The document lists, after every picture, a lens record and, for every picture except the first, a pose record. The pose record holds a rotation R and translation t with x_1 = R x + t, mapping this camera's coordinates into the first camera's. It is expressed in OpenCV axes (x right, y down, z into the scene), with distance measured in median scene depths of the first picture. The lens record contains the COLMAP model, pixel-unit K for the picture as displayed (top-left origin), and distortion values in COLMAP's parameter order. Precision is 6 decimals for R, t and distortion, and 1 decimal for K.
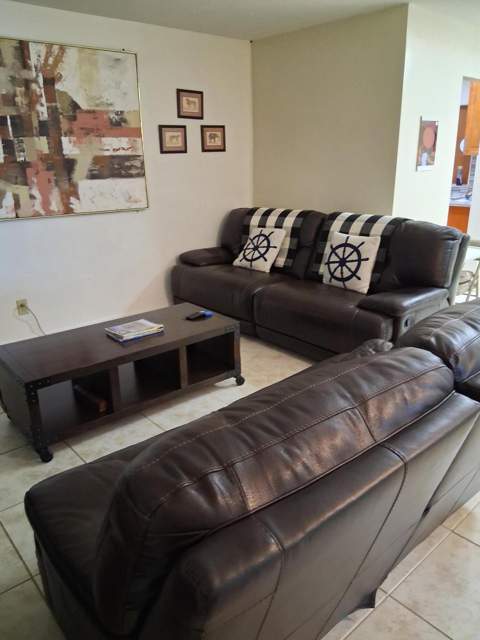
lens RADIAL K [[485.0, 0, 239.1], [0, 485.0, 321.5], [0, 0, 1]] dist [0.118807, -0.204413]
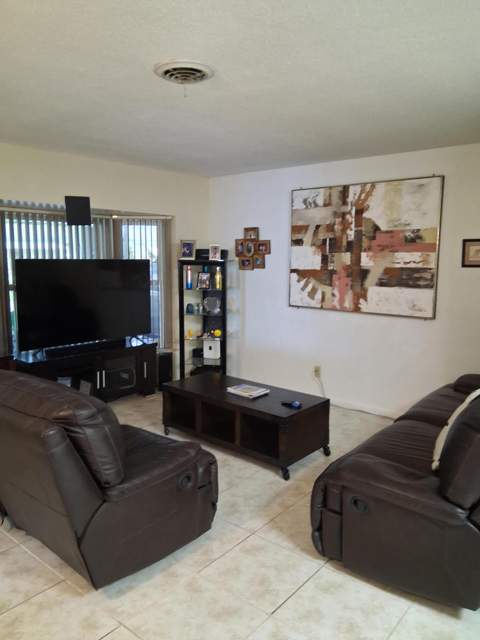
lens RADIAL K [[485.0, 0, 239.1], [0, 485.0, 321.5], [0, 0, 1]] dist [0.118807, -0.204413]
pose [[0.151618, 0.151734, -0.976723, 0.818743], [-0.328159, 0.939827, 0.095062, -0.217431], [0.932375, 0.306108, 0.192288, 0.504960]]
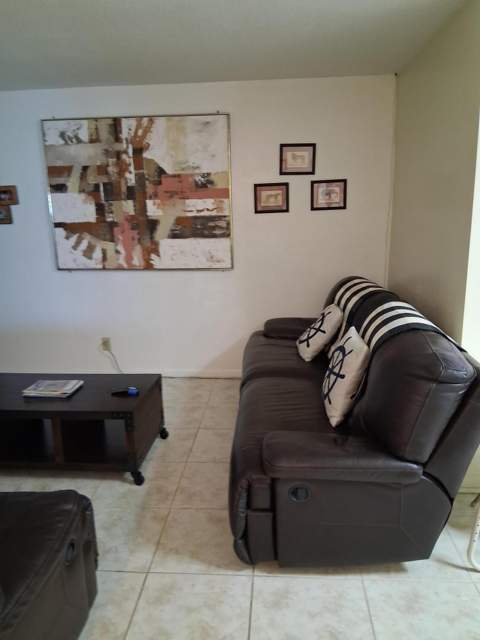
lens RADIAL K [[485.0, 0, 239.1], [0, 485.0, 321.5], [0, 0, 1]] dist [0.118807, -0.204413]
pose [[0.695785, 0.166092, -0.698782, 0.569048], [-0.221440, 0.975109, 0.011282, -0.164204], [0.683263, 0.146888, 0.715246, 0.391042]]
